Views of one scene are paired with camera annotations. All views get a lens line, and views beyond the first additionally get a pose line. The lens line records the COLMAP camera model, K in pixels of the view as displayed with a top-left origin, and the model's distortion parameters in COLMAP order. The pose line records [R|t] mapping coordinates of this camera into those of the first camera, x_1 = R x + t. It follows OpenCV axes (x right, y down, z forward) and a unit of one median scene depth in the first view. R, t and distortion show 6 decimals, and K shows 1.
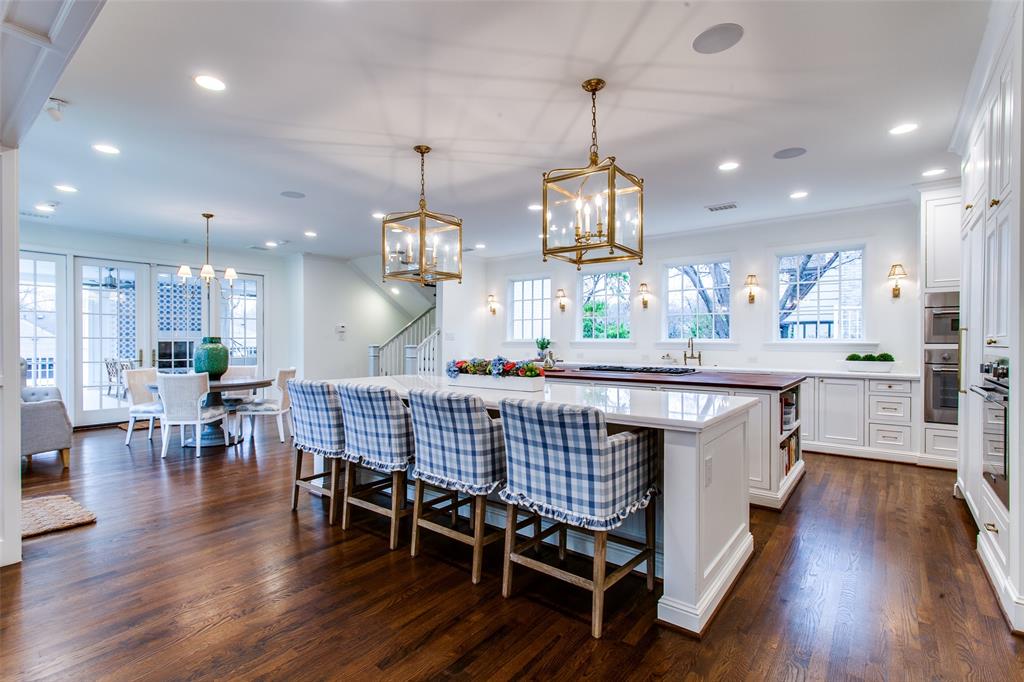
lens RADIAL K [[481.2, 0, 515.1], [0, 481.2, 341.7], [0, 0, 1]] dist [0.000069, 0.001148]
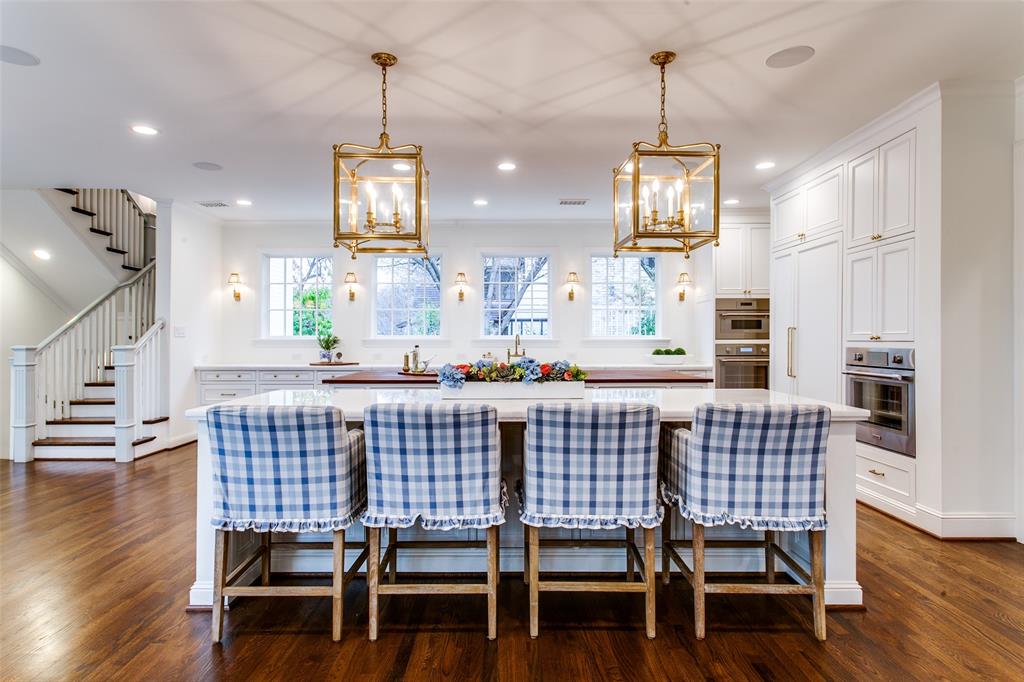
lens RADIAL K [[554.5, 0, 514.1], [0, 554.5, 337.7], [0, 0, 1]] dist [0.002611, 0.000527]
pose [[0.783669, -0.002080, 0.621175, -0.490000], [0.004080, 0.999990, -0.001798, -0.000114], [-0.621166, 0.003944, 0.783669, 0.239817]]
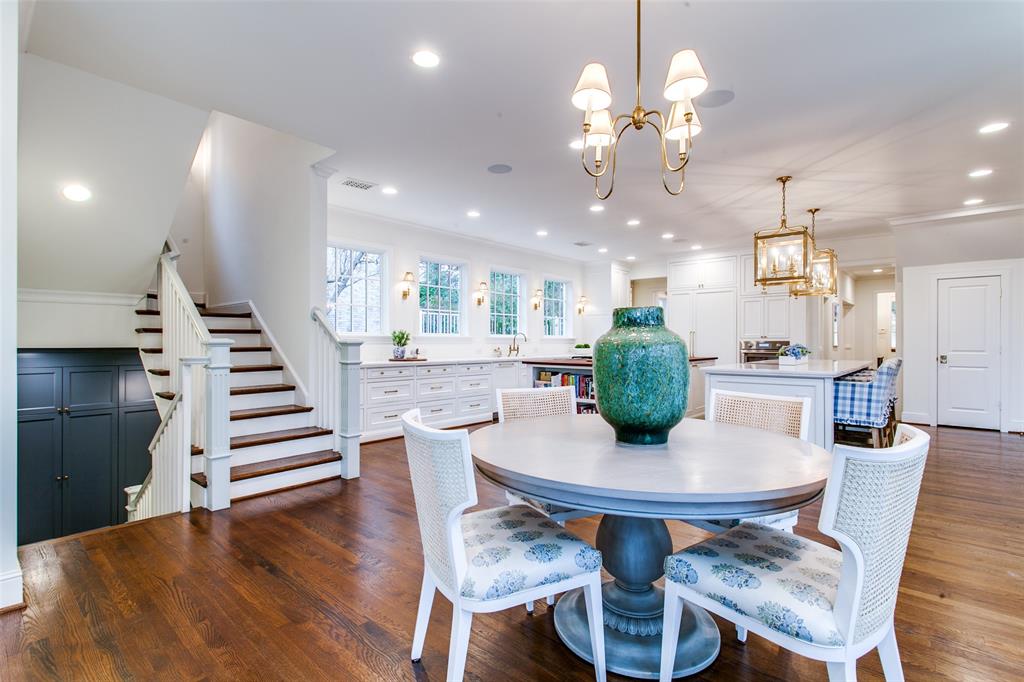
lens RADIAL K [[481.2, 0, 505.7], [0, 481.2, 345.1], [0, 0, 1]] dist [0.000069, 0.001148]
pose [[0.068923, -0.008417, 0.997586, -1.348345], [-0.000014, 0.999964, 0.008438, 0.015804], [-0.997622, -0.000596, 0.068920, 1.484505]]
